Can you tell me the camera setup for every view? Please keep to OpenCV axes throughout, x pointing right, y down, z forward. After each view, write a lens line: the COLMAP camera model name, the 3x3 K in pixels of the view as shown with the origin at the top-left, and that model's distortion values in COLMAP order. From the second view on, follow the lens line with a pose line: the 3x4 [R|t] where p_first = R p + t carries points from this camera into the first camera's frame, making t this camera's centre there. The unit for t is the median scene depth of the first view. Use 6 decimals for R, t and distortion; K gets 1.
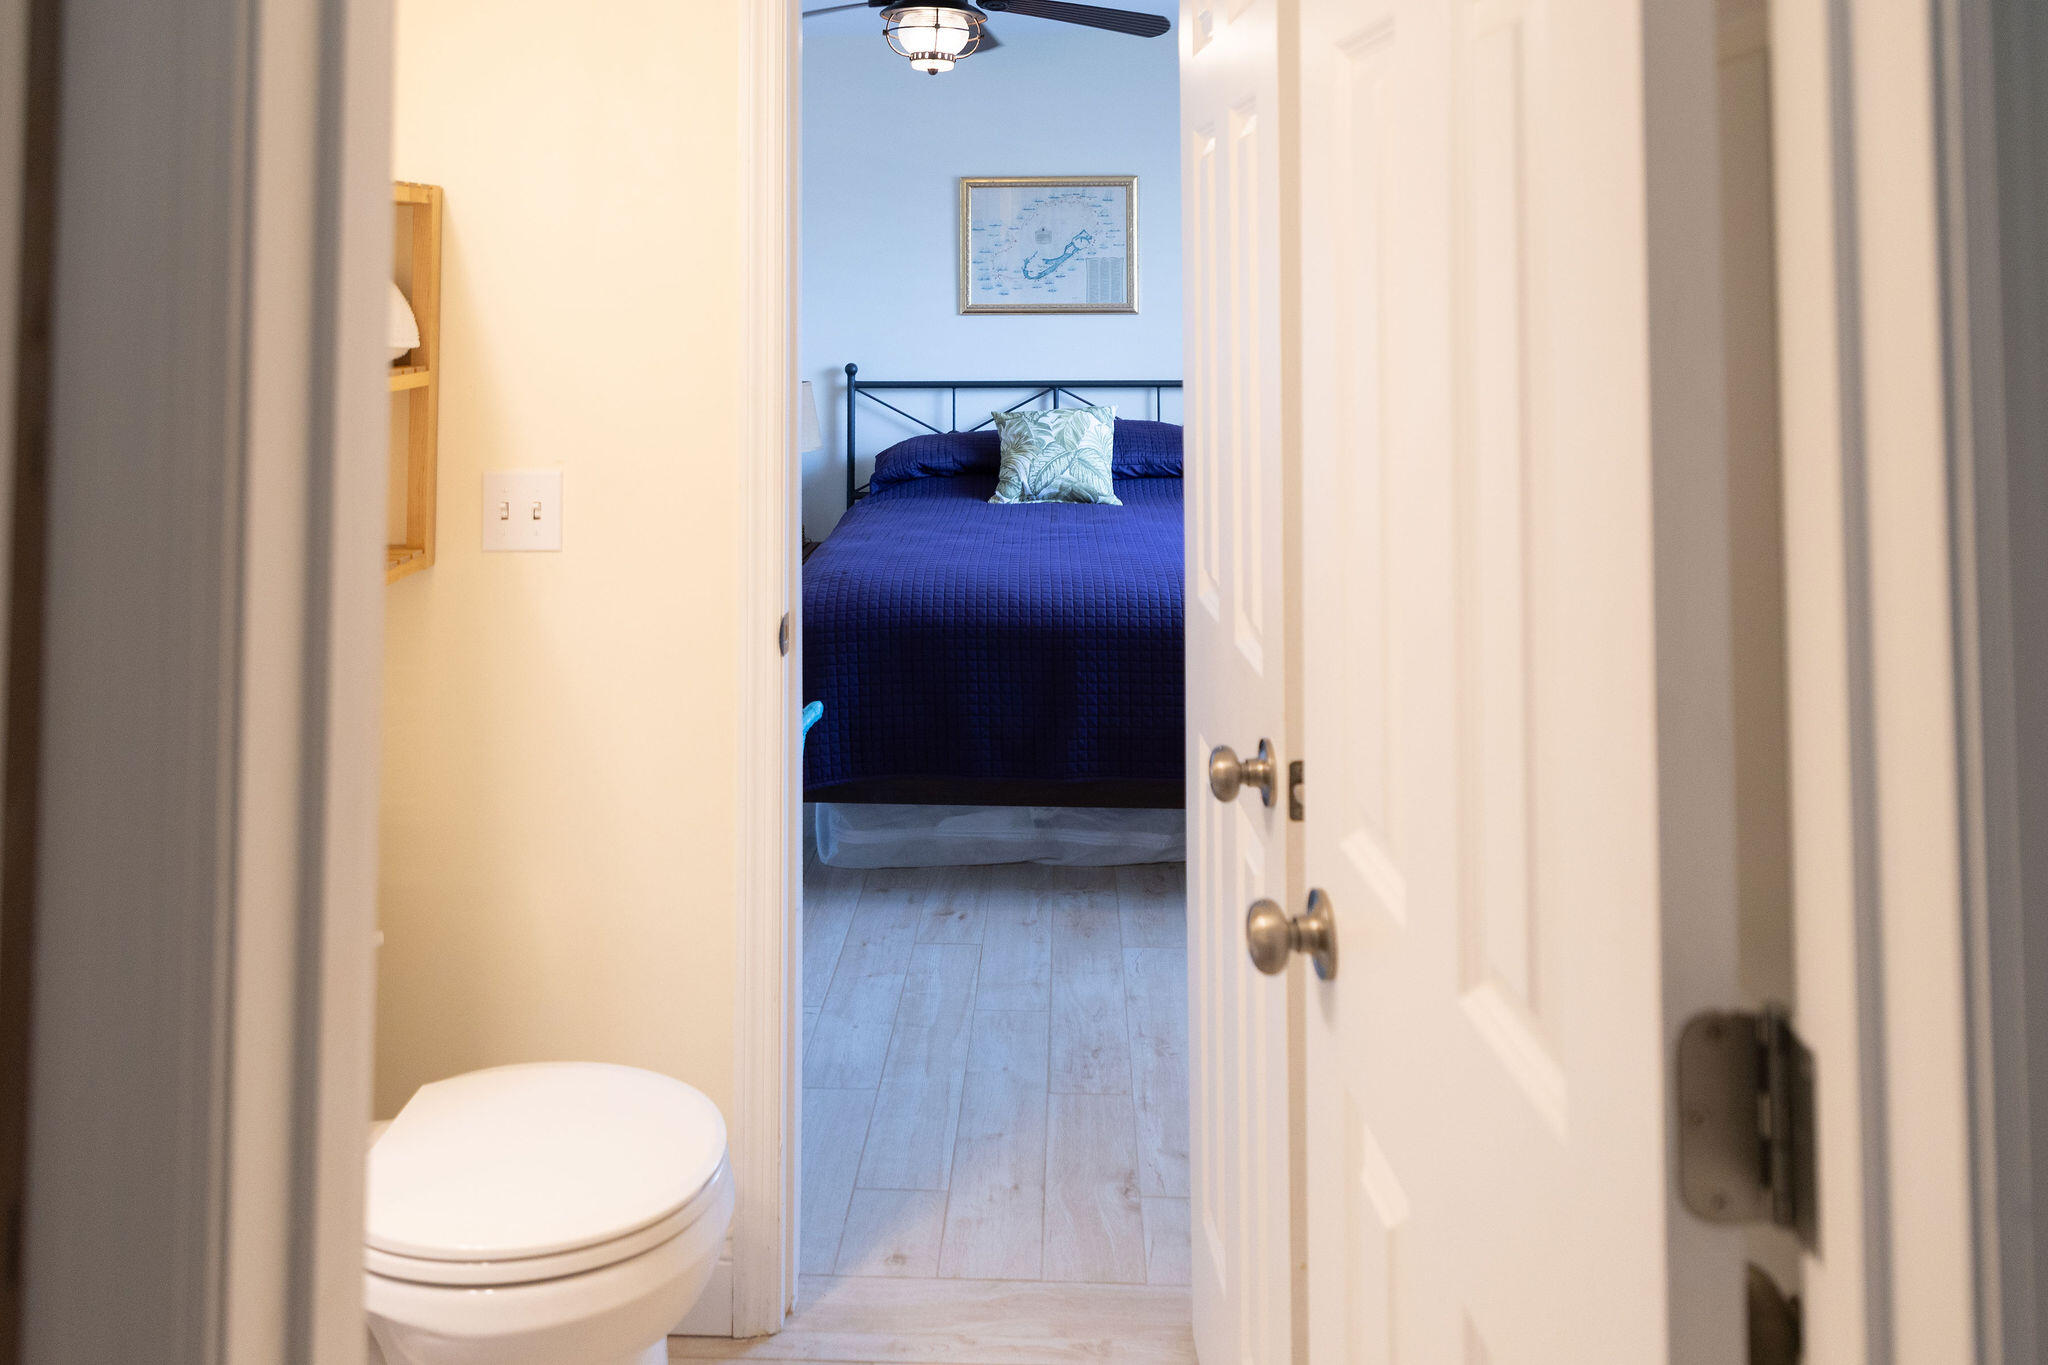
lens RADIAL K [[1469.6, 0, 1024.0], [0, 1469.6, 682.5], [0, 0, 1]] dist [0.041884, 0.000011]
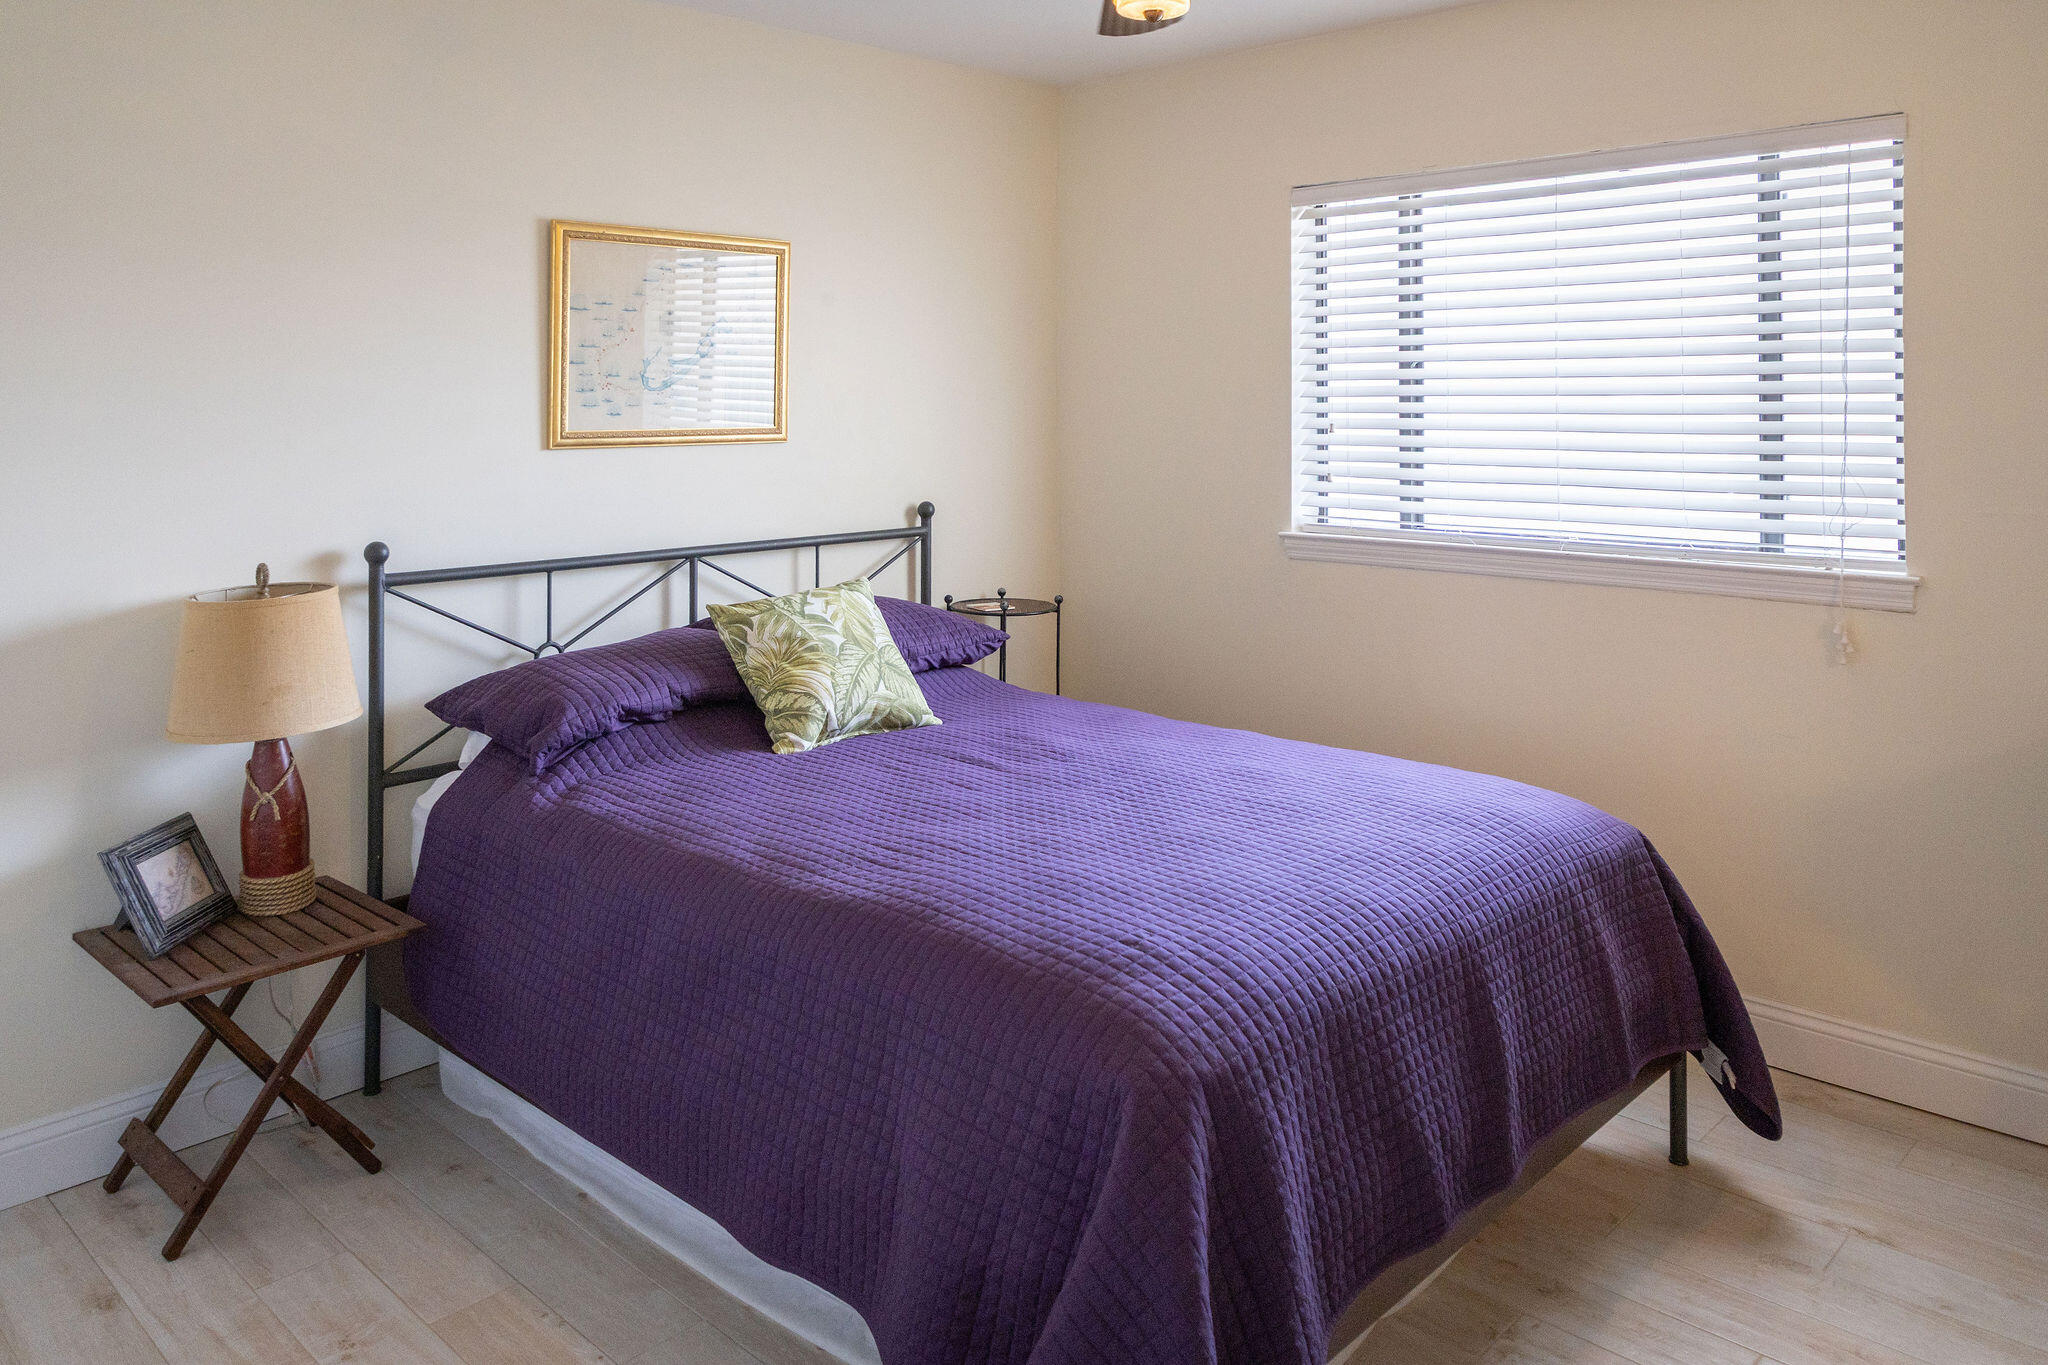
lens RADIAL K [[1469.6, 0, 1024.0], [0, 1469.6, 682.5], [0, 0, 1]] dist [0.041884, 0.000011]
pose [[0.671124, -0.137136, 0.728551, -0.371929], [0.195946, 0.980606, 0.004080, -0.127346], [-0.714981, 0.140018, 0.684979, 0.488591]]
